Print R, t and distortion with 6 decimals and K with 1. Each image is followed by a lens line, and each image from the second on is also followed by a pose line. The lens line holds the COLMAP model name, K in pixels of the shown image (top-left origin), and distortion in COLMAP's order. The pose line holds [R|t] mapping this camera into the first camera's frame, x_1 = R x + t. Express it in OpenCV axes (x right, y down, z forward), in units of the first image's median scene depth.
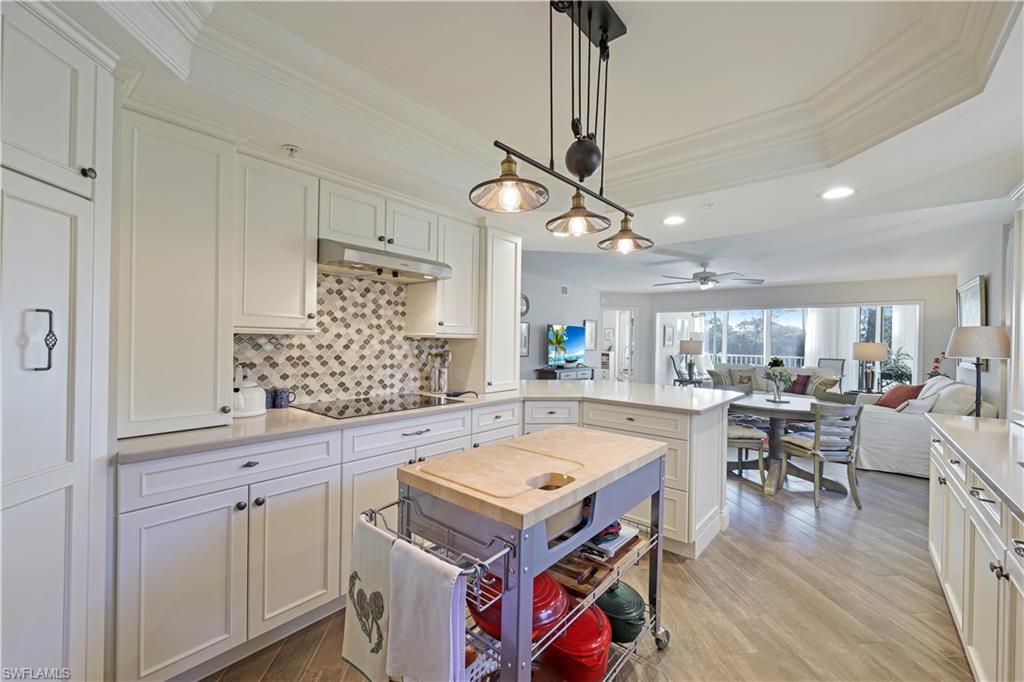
lens RADIAL K [[414.5, 0, 514.7], [0, 414.5, 341.9], [0, 0, 1]] dist [0.002289, 0.000207]
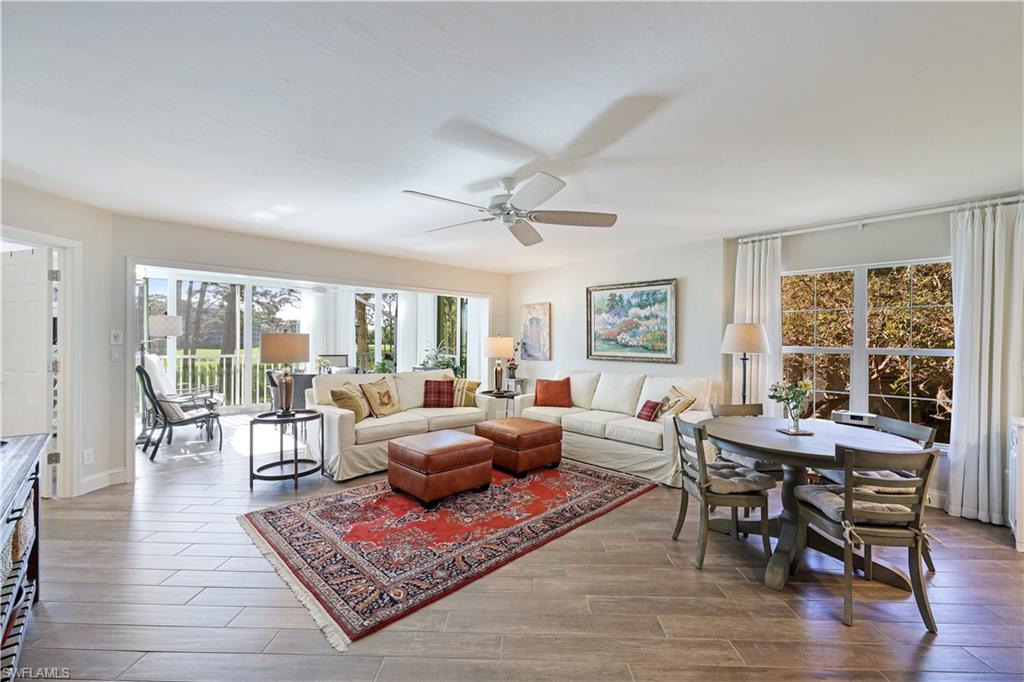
lens RADIAL K [[426.5, 0, 512.7], [0, 426.5, 338.9], [0, 0, 1]] dist [0.002571, 0.000175]
pose [[0.113824, -0.014323, 0.993398, -0.119600], [-0.005904, 0.999869, 0.015093, -0.017751], [-0.993483, -0.007583, 0.113725, 1.941769]]
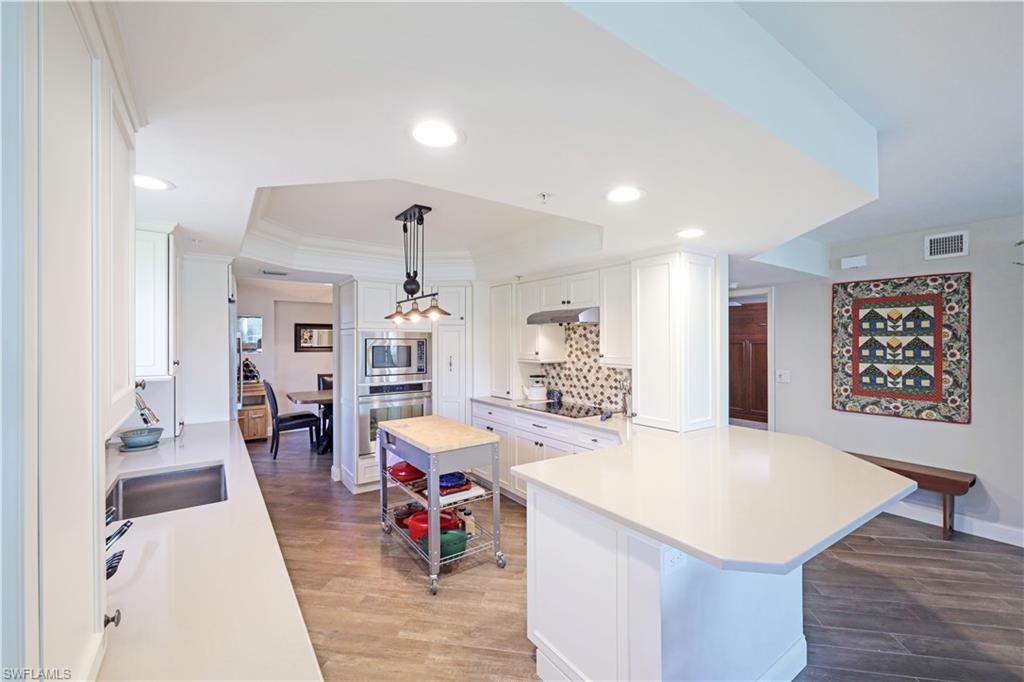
lens RADIAL K [[426.5, 0, 512.7], [0, 426.5, 338.9], [0, 0, 1]] dist [0.002571, 0.000175]
pose [[-0.253741, -0.022662, -0.967007, 1.074808], [-0.006518, 0.999743, -0.021719, -0.062763], [0.967250, 0.000791, -0.253824, 1.020587]]
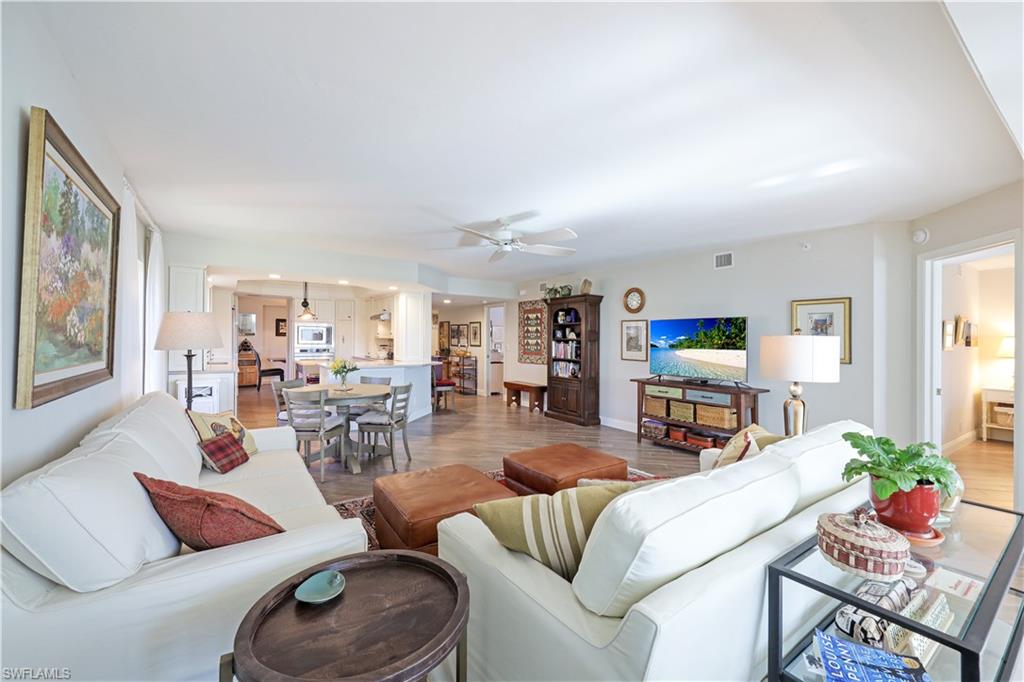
lens RADIAL K [[414.5, 0, 514.7], [0, 414.5, 341.9], [0, 0, 1]] dist [0.002289, 0.000207]
pose [[-0.259028, -0.014643, -0.965759, 2.272729], [-0.018889, 0.999771, -0.010092, 0.026028], [0.965685, 0.015628, -0.259245, 2.455281]]
